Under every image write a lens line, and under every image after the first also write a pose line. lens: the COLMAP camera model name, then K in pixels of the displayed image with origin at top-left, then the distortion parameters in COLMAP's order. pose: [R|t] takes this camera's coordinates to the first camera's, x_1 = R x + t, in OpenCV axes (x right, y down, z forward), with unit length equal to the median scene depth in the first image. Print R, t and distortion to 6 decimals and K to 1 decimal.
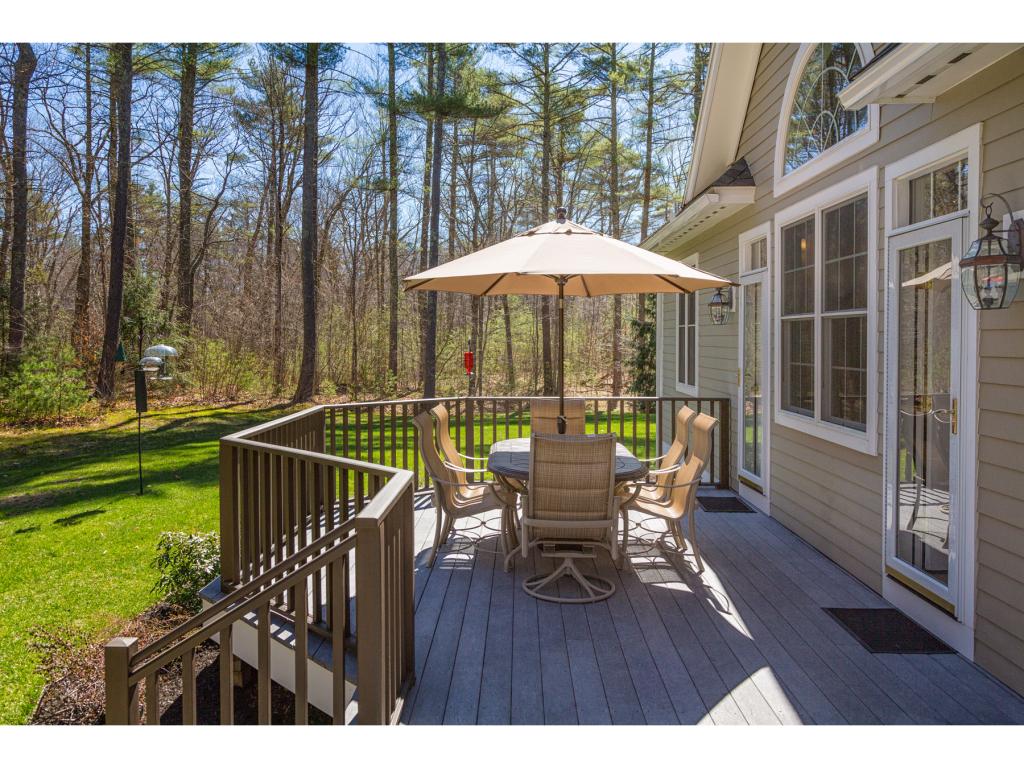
lens RADIAL K [[799.0, 0, 509.2], [0, 799.0, 374.1], [0, 0, 1]] dist [-0.009997, -0.002567]
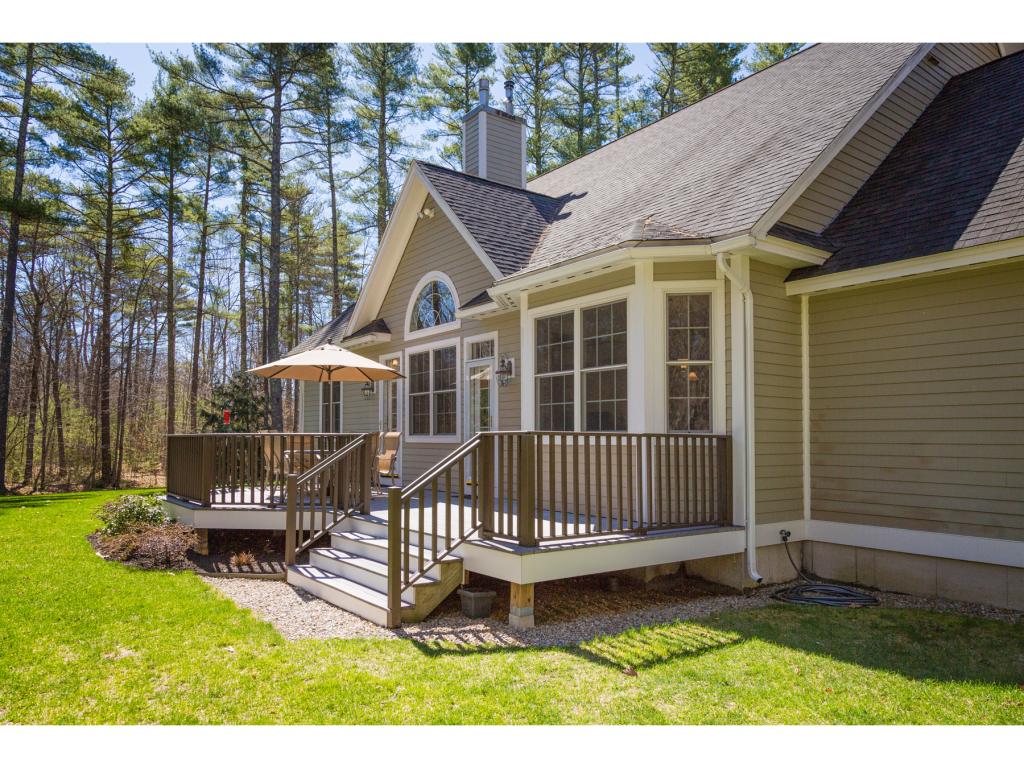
lens RADIAL K [[702.1, 0, 511.7], [0, 702.1, 387.3], [0, 0, 1]] dist [0.001102, 0.000162]
pose [[0.797440, 0.053802, 0.600995, -0.617436], [0.018760, 0.993325, -0.113816, 0.139371], [-0.603107, 0.102036, 0.791107, -0.737077]]
